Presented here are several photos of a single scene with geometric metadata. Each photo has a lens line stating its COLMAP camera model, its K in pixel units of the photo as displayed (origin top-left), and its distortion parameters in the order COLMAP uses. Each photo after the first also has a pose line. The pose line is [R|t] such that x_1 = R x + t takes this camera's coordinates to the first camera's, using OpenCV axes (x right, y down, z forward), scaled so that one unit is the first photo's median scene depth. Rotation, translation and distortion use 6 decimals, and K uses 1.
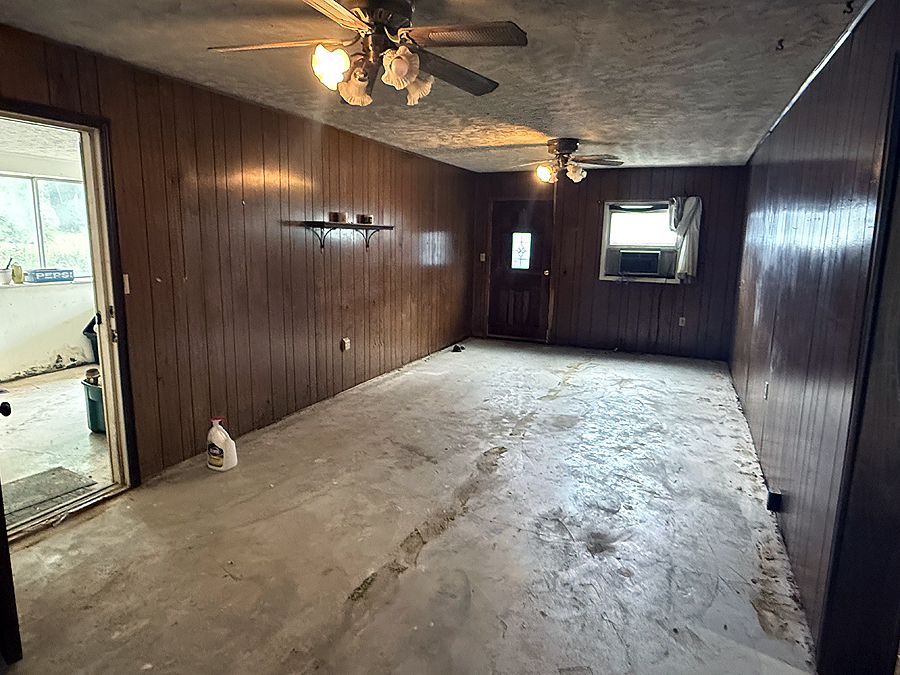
lens RADIAL K [[550.7, 0, 446.6], [0, 550.7, 335.6], [0, 0, 1]] dist [-0.002544, 0.004408]
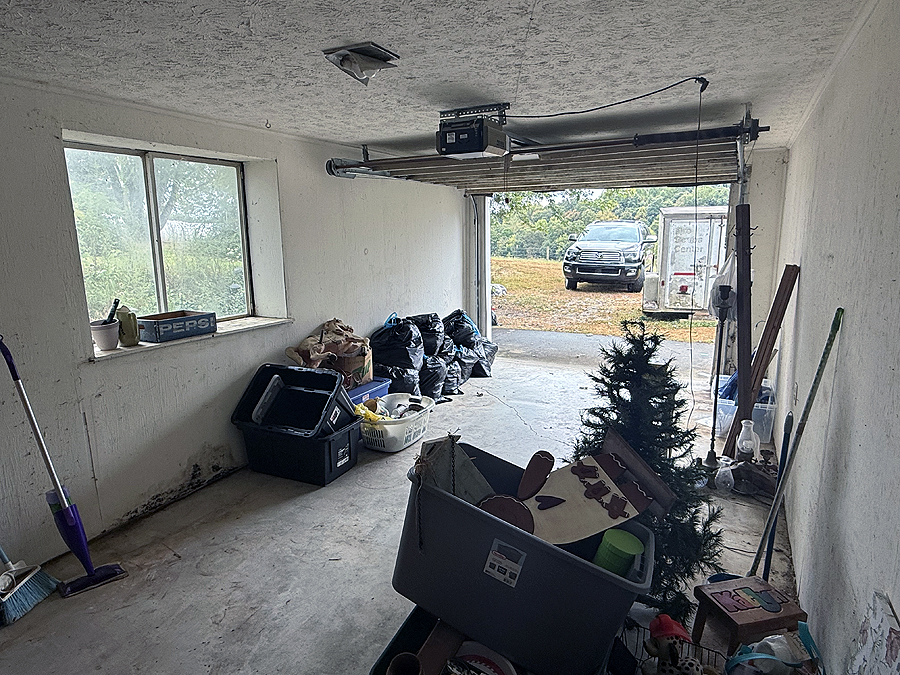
lens RADIAL K [[550.7, 0, 453.3], [0, 550.7, 337.8], [0, 0, 1]] dist [-0.002544, 0.004408]
pose [[0.997813, -0.022293, -0.062232, -0.404091], [0.022535, 0.999741, 0.003195, -0.092230], [0.062145, -0.004591, 0.998057, 0.453461]]
